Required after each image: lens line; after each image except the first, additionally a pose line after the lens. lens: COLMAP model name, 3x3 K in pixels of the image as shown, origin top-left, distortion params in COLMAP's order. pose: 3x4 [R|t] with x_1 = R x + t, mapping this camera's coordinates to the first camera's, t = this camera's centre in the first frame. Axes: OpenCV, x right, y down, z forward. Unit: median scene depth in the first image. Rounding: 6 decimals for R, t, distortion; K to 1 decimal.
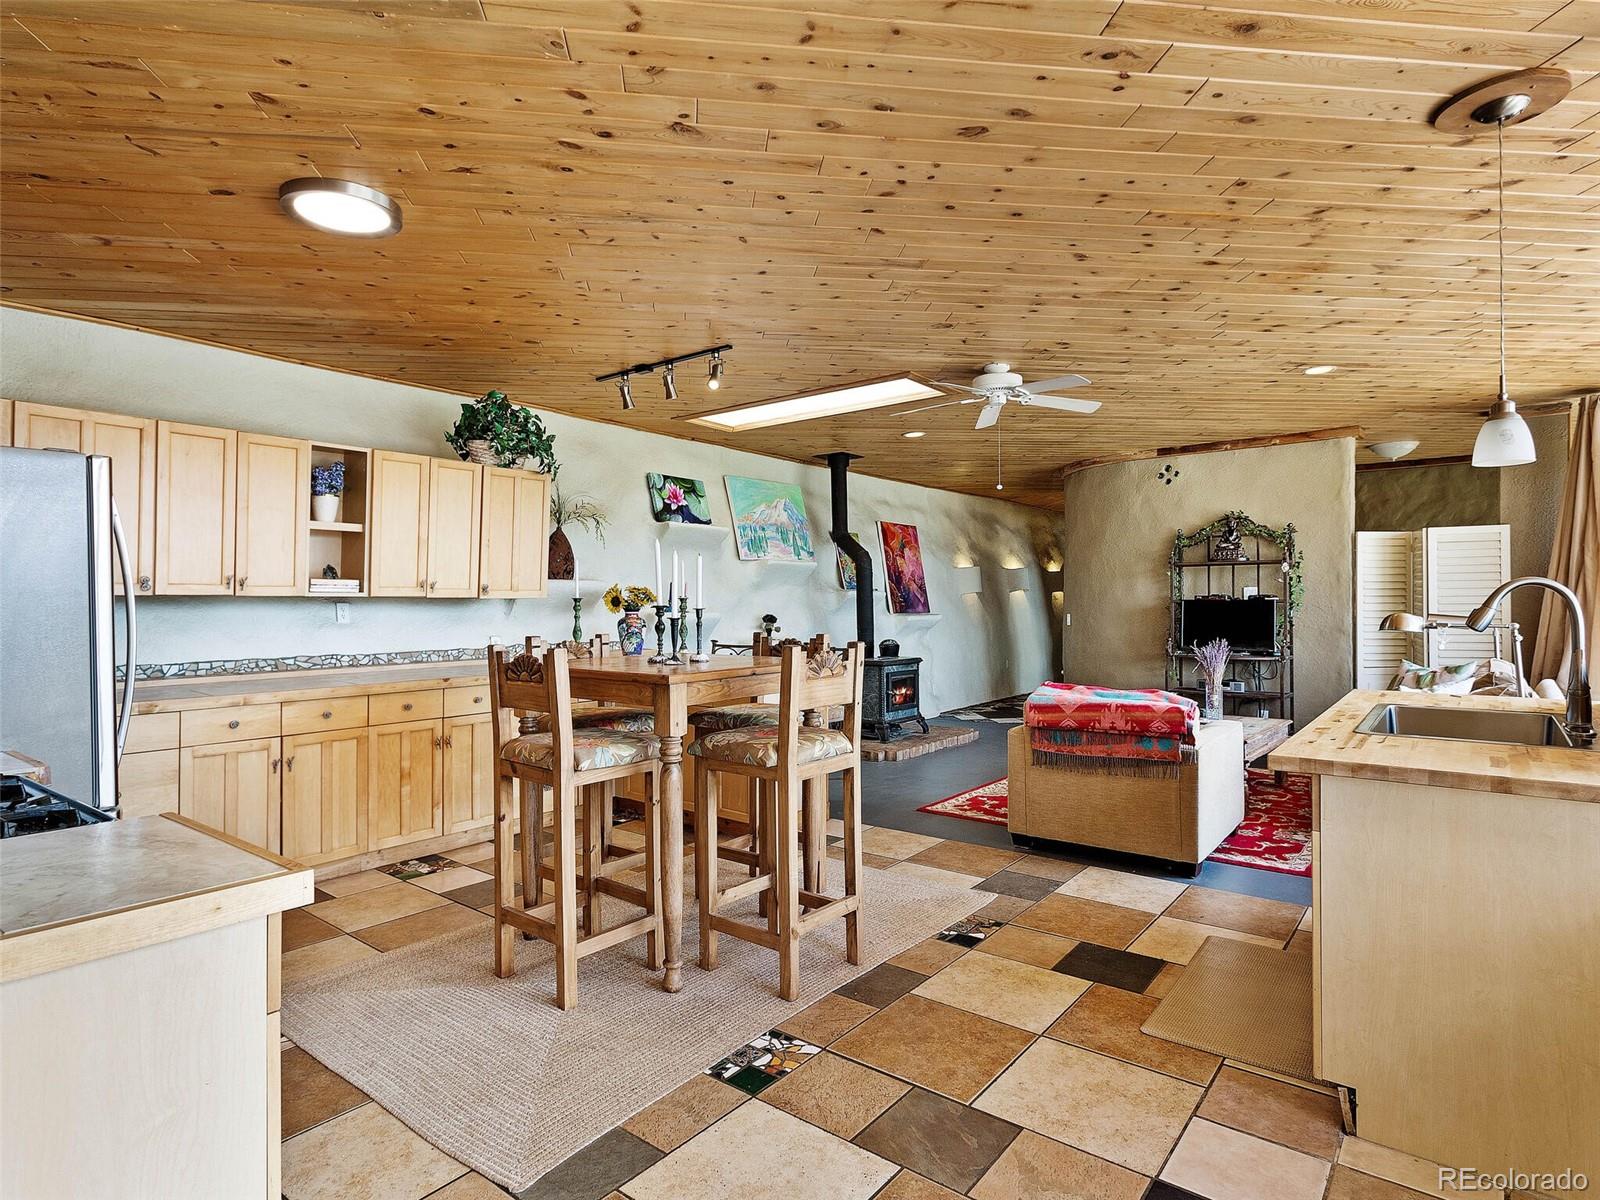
lens RADIAL K [[867.1, 0, 796.3], [0, 867.1, 594.0], [0, 0, 1]] dist [0.005292, 0.000005]
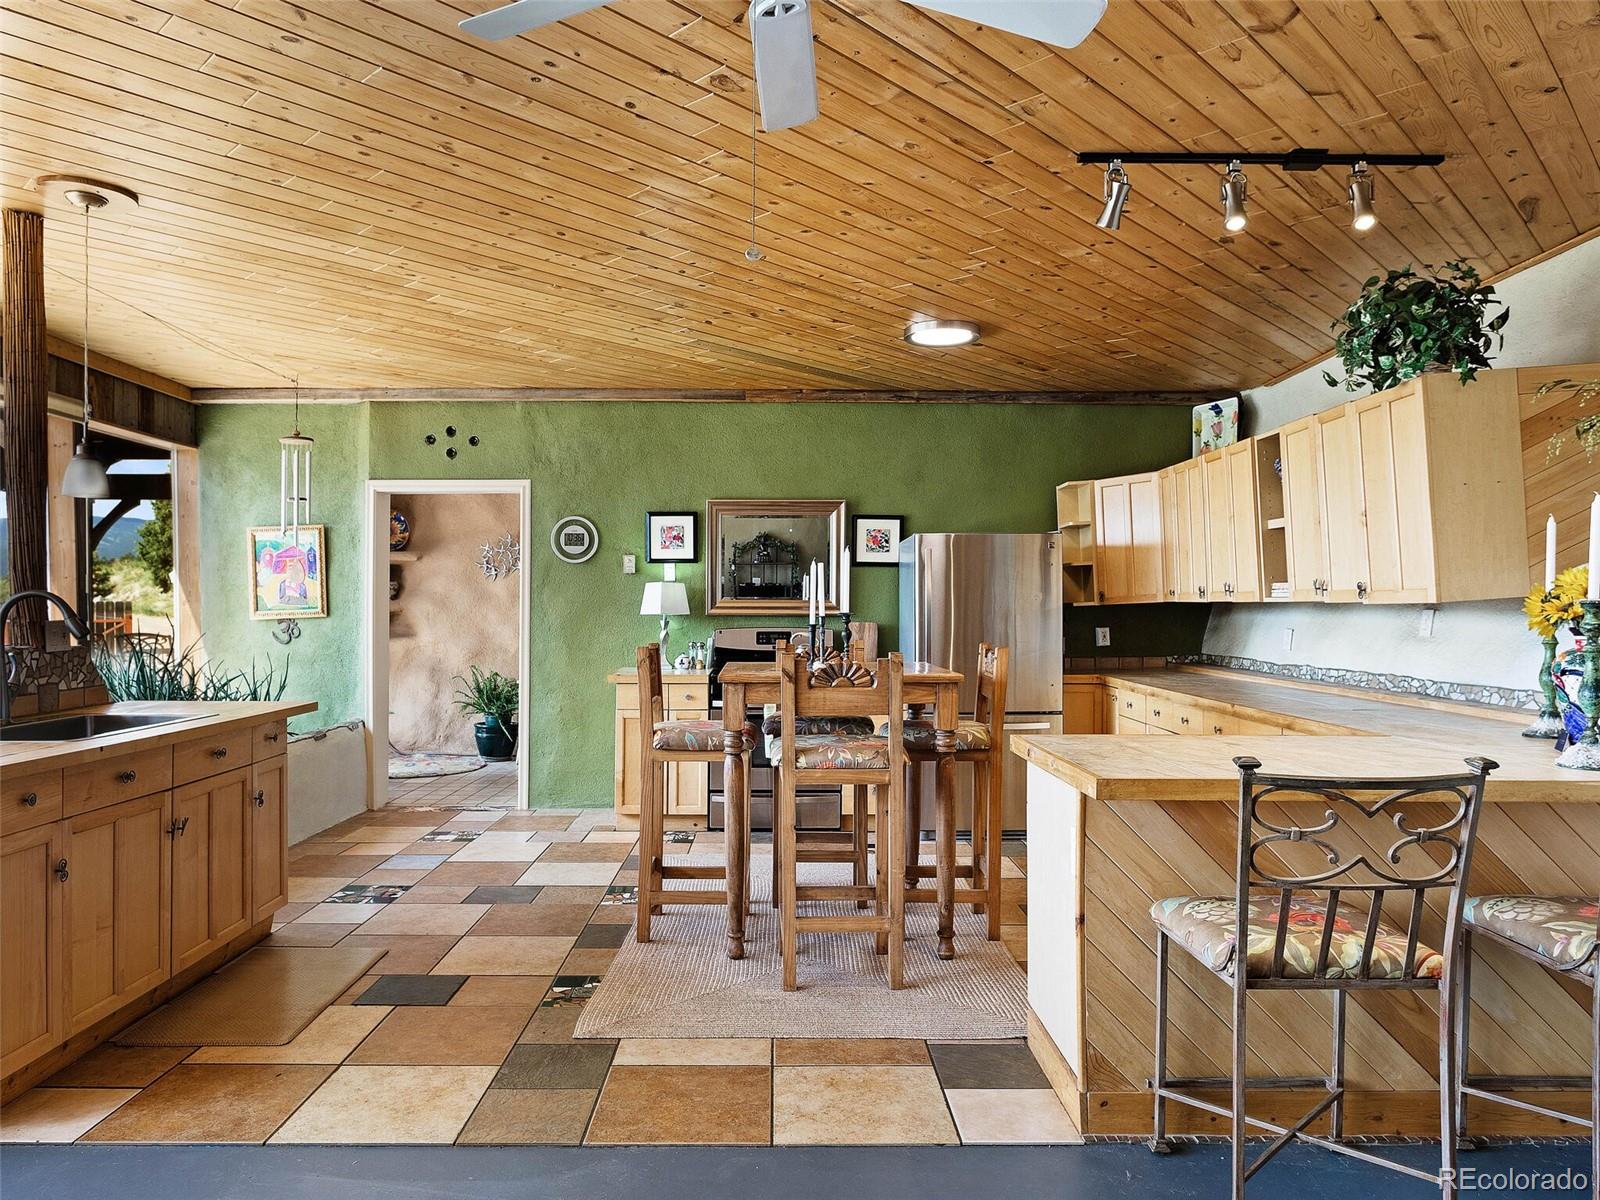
lens RADIAL K [[1083.2, 0, 789.4], [0, 1083.2, 620.5], [0, 0, 1]] dist [0.001413, 0.000624]
pose [[-0.776424, 0.011474, -0.630106, 0.460089], [0.007736, 0.999932, 0.008677, 0.007005], [0.630163, 0.001862, -0.776461, 1.281172]]
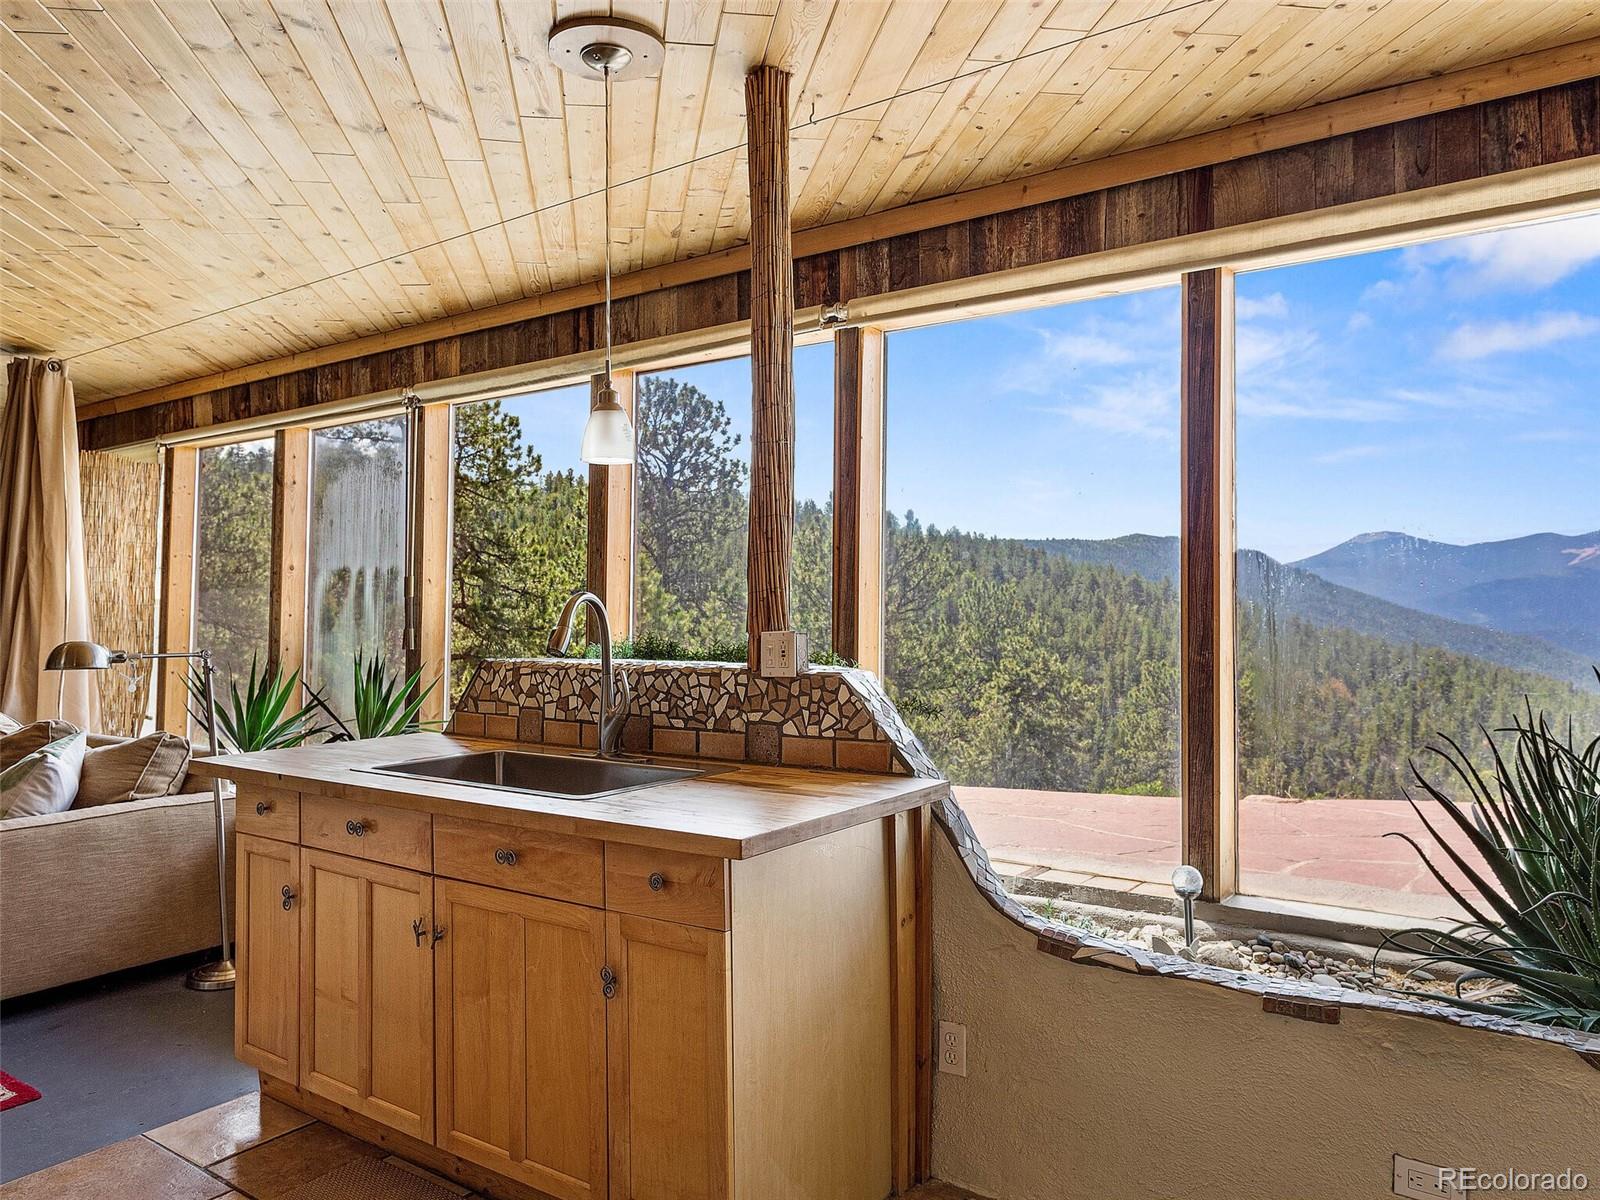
lens RADIAL K [[1144.1, 0, 799.3], [0, 1144.1, 591.3], [0, 0, 1]] dist [-0.001632, -0.000876]
pose [[-0.045995, 0.016674, 0.998803, -0.157265], [0.000990, 0.999861, -0.016646, -0.000675], [-0.998941, 0.000223, -0.046005, 0.401225]]
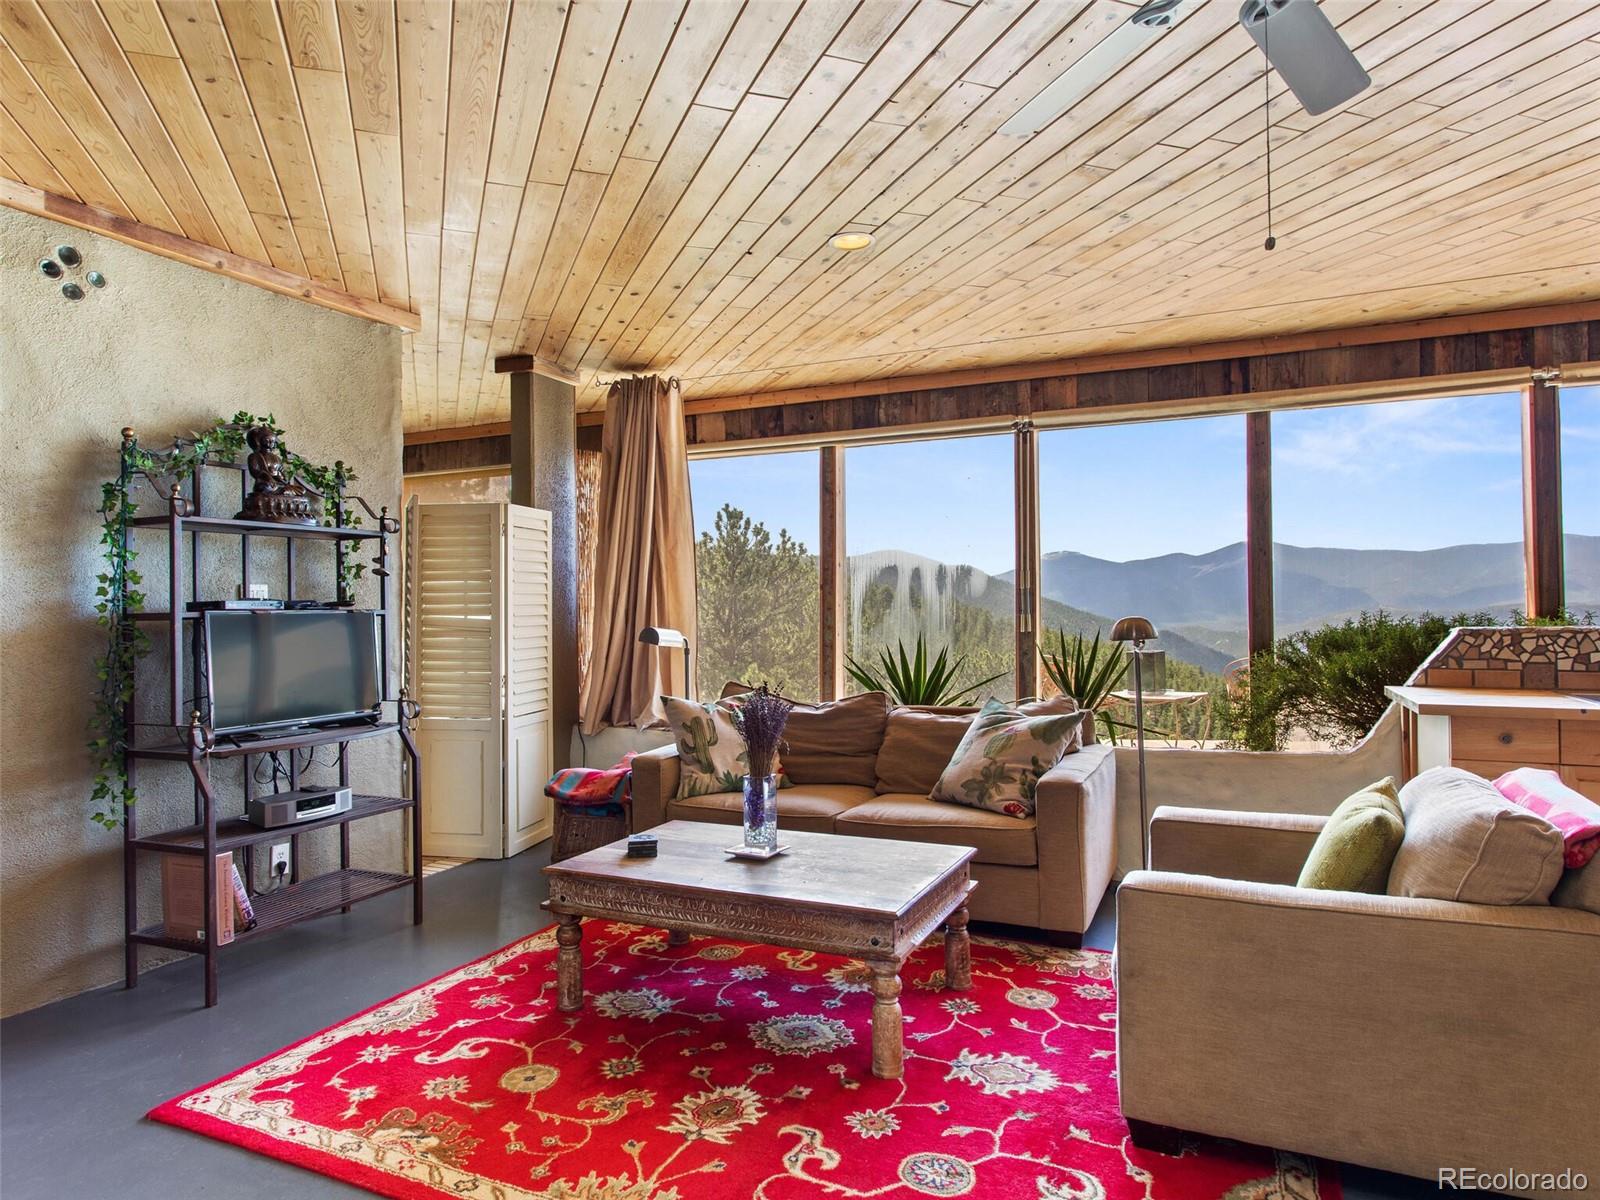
lens RADIAL K [[963.8, 0, 798.5], [0, 963.8, 597.4], [0, 0, 1]] dist [-0.001778, 0.003448]
pose [[-0.250125, 0.017872, 0.968049, -0.066862], [0.005980, 0.999839, -0.016914, 0.013724], [-0.968195, 0.001558, -0.250191, 1.228799]]
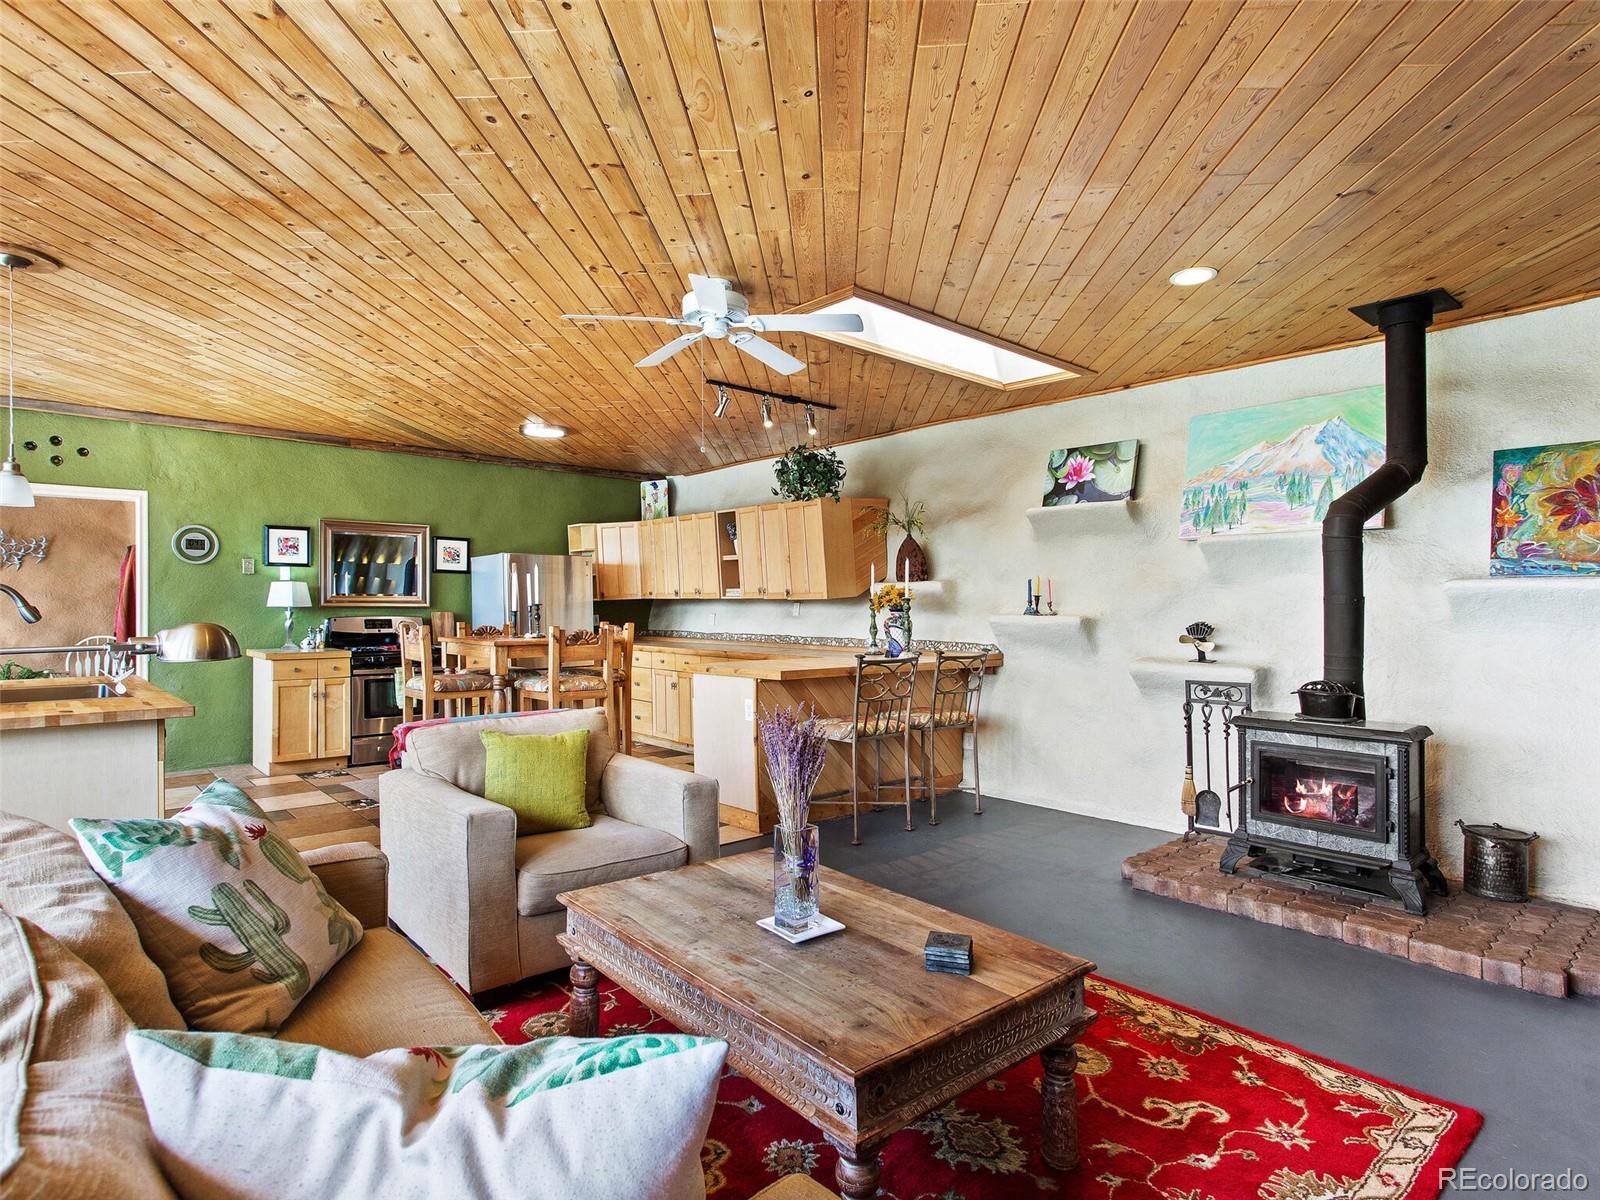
lens RADIAL K [[867.1, 0, 796.3], [0, 867.1, 594.0], [0, 0, 1]] dist [0.005292, 0.000005]
pose [[-0.167421, -0.008303, -0.985850, 0.937899], [0.007812, 0.999922, -0.009749, 0.009543], [0.985854, -0.009334, -0.167343, 1.169357]]
